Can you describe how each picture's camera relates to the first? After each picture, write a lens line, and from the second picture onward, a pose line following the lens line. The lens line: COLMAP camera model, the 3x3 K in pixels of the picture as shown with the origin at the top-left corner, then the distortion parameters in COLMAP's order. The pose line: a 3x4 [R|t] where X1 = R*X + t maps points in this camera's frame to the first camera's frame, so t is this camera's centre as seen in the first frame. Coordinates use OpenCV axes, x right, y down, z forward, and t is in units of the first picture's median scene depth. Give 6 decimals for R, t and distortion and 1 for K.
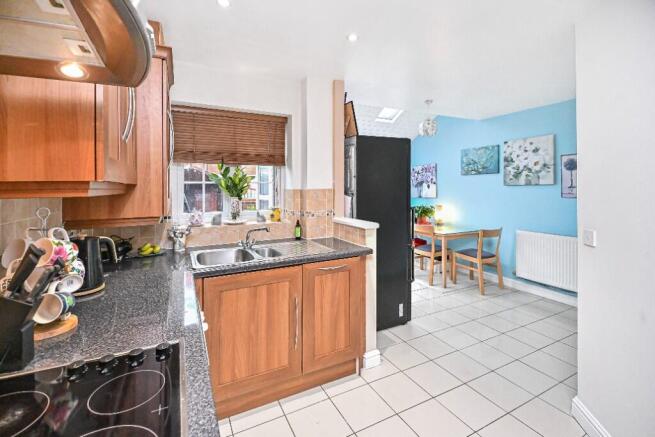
lens RADIAL K [[295.1, 0, 324.7], [0, 295.1, 177.6], [0, 0, 1]] dist [0.010844, -0.007366]
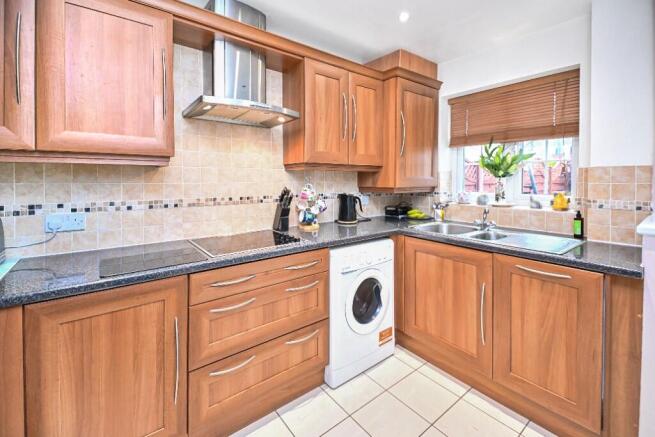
lens RADIAL K [[295.1, 0, 345.4], [0, 295.1, 182.0], [0, 0, 1]] dist [0.010844, -0.007366]
pose [[0.204310, 0.011897, -0.978834, 0.525414], [0.022134, 0.999614, 0.016769, 0.053397], [0.978656, -0.025092, 0.203968, 0.329090]]
